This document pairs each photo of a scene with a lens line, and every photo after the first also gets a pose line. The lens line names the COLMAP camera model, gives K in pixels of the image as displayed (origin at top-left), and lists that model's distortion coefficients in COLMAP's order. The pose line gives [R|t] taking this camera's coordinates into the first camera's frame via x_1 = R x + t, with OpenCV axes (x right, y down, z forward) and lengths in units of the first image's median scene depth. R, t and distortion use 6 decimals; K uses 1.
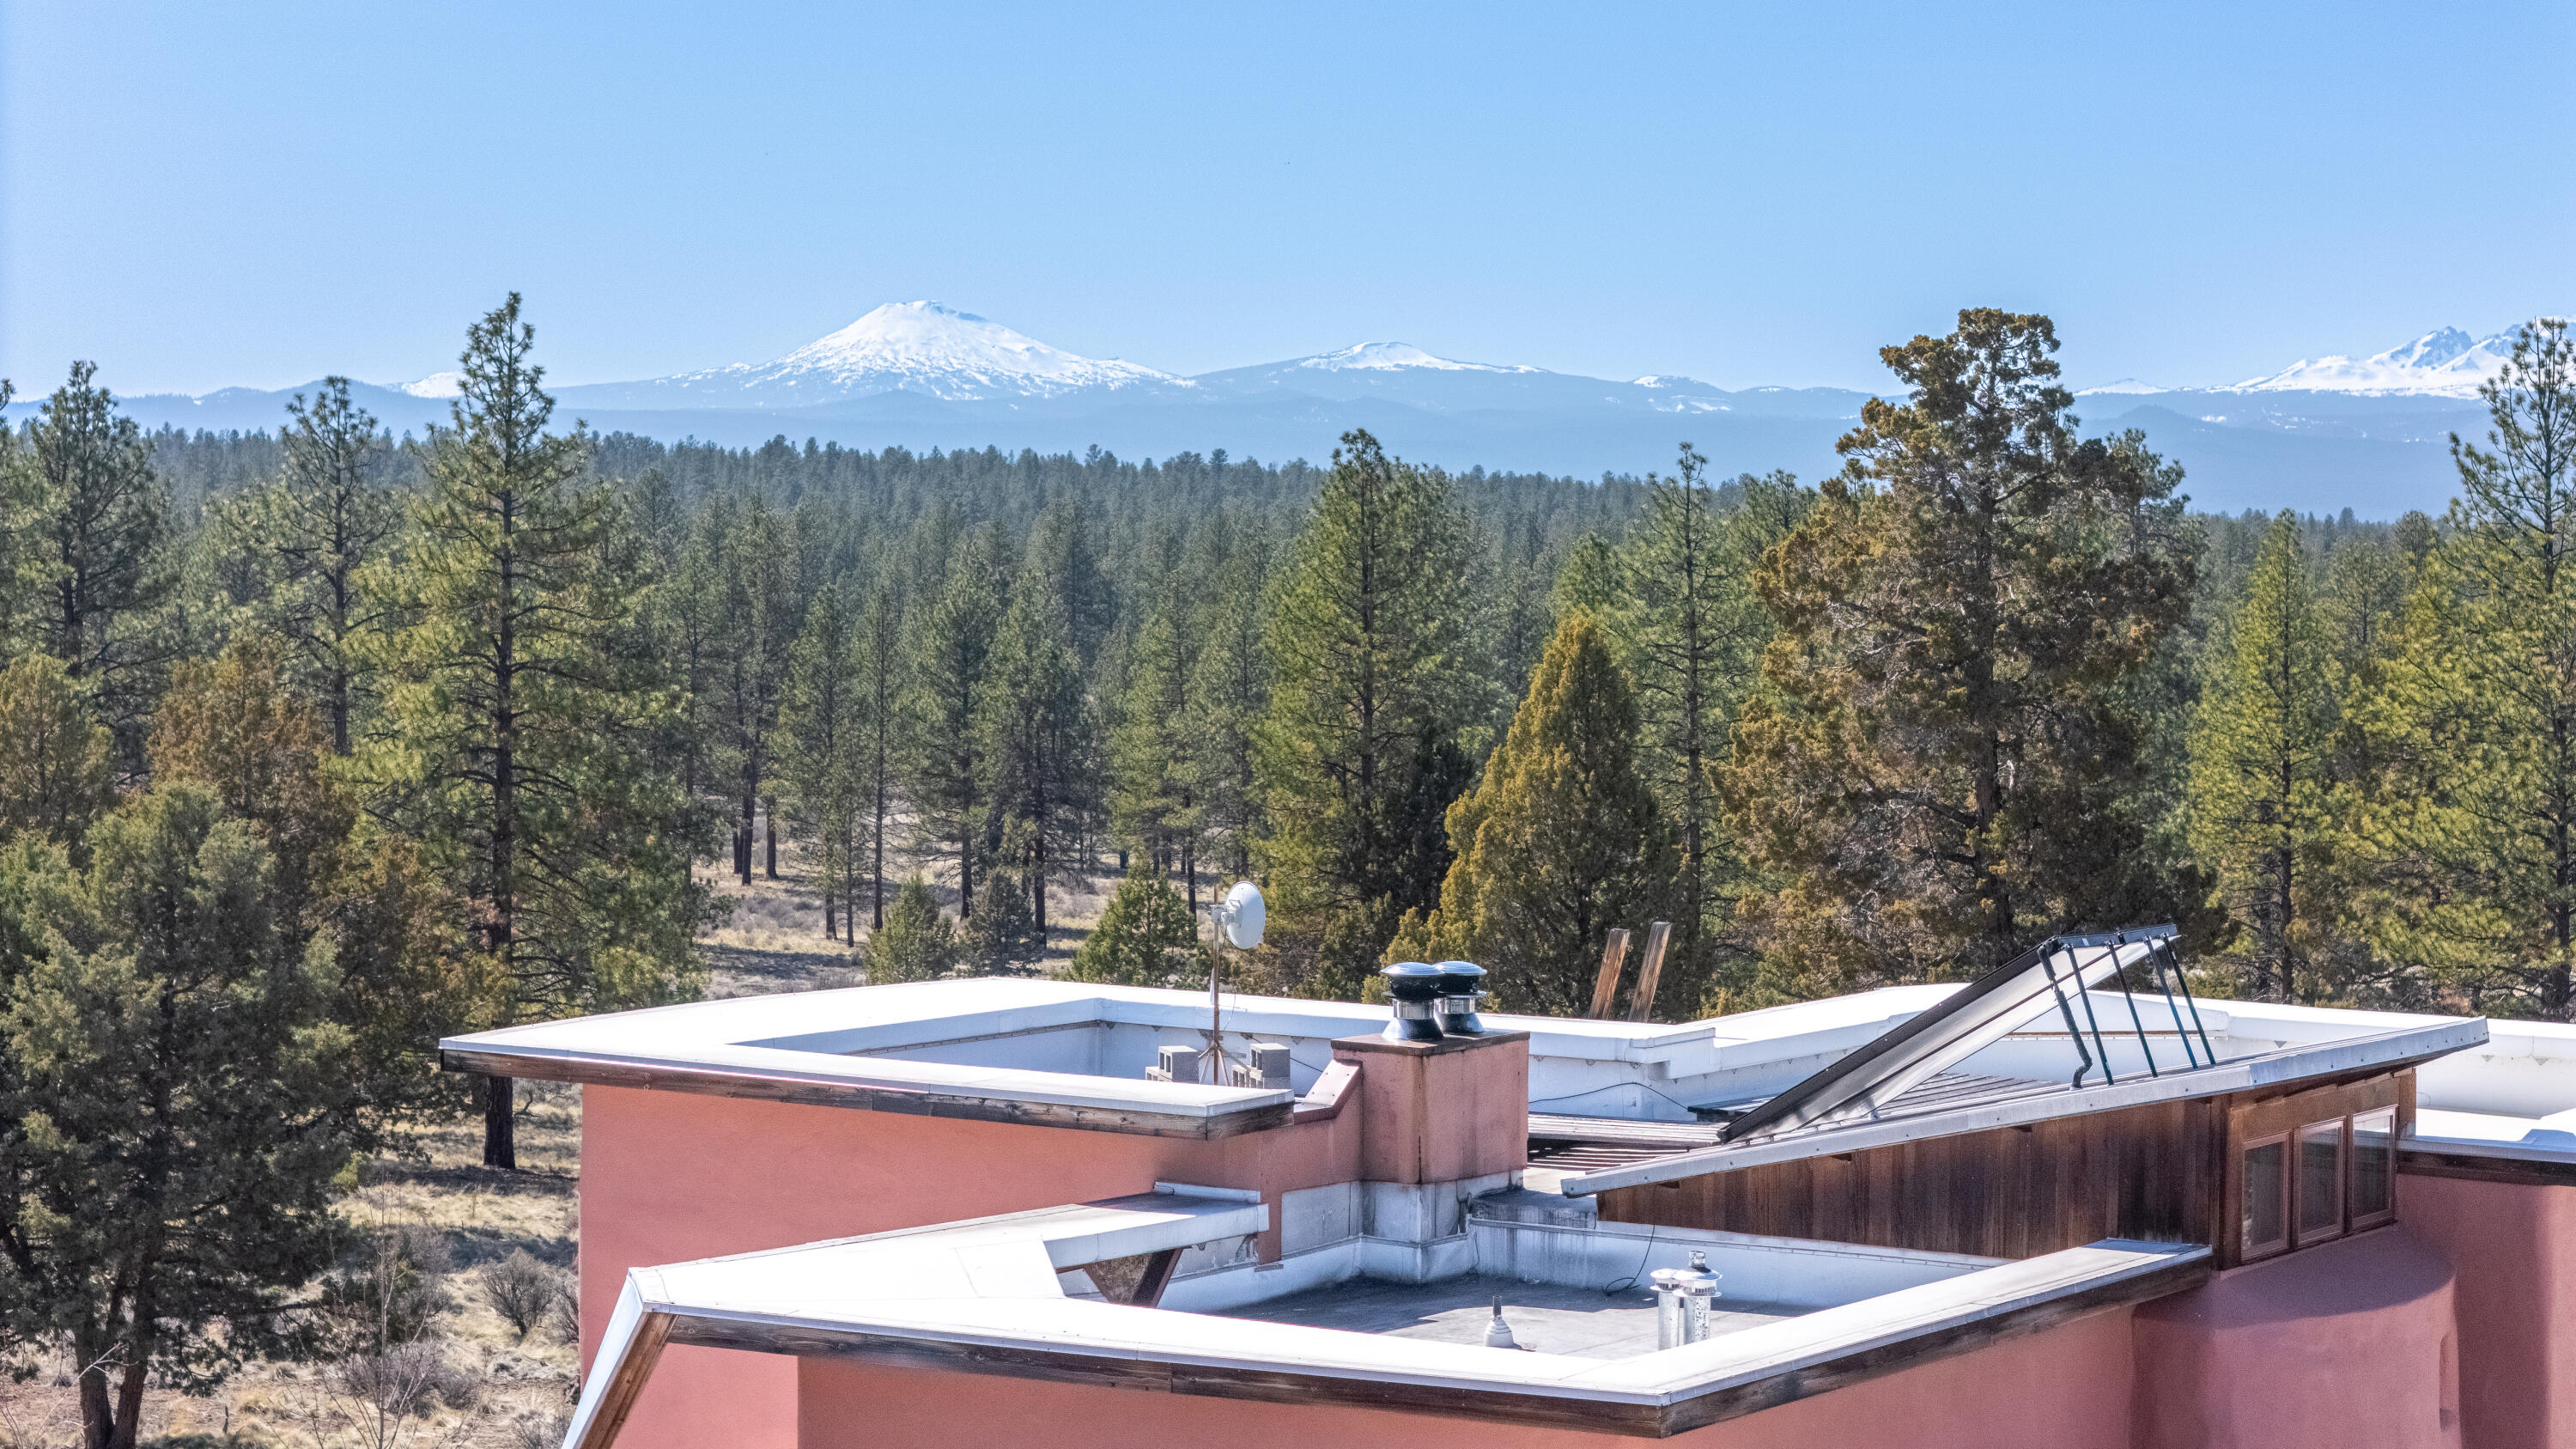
lens RADIAL K [[5195.1, 0, 1283.0], [0, 5195.1, 741.0], [0, 0, 1]] dist [-0.087289, 0.000000]
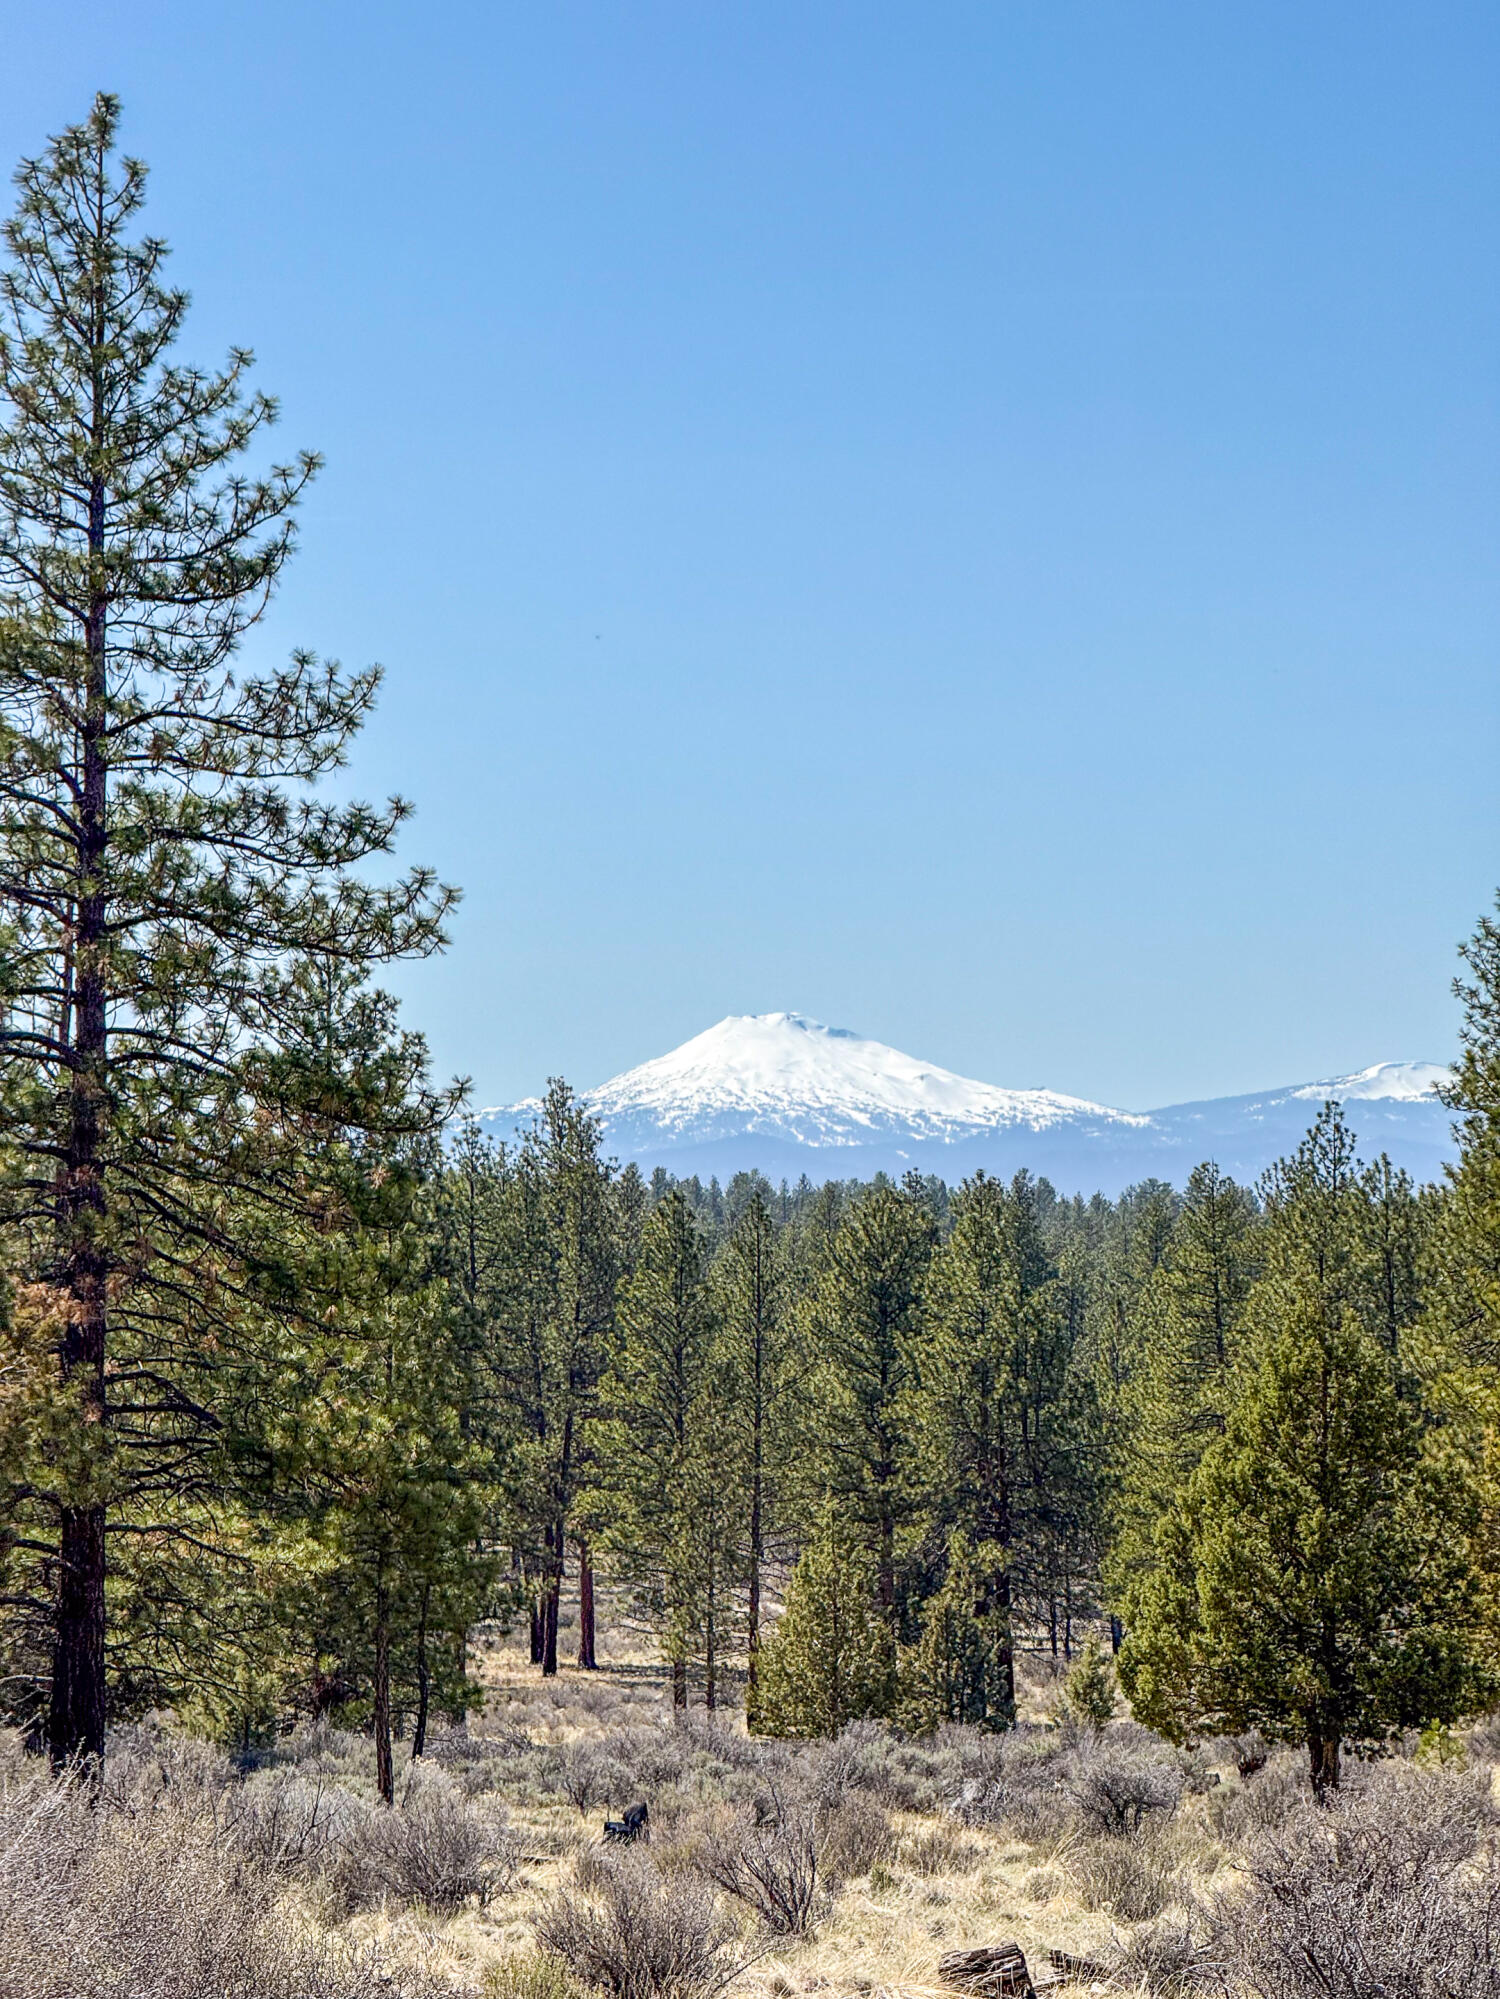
lens RADIAL K [[7052.3, 0, 753.4], [0, 7052.3, 1007.8], [0, 0, 1]] dist [0.342919, 0.000000]
pose [[0.997289, -0.012422, -0.072531, -0.036047], [0.006197, 0.996325, -0.085432, 0.062770], [0.073326, 0.084751, 0.993700, 0.322432]]
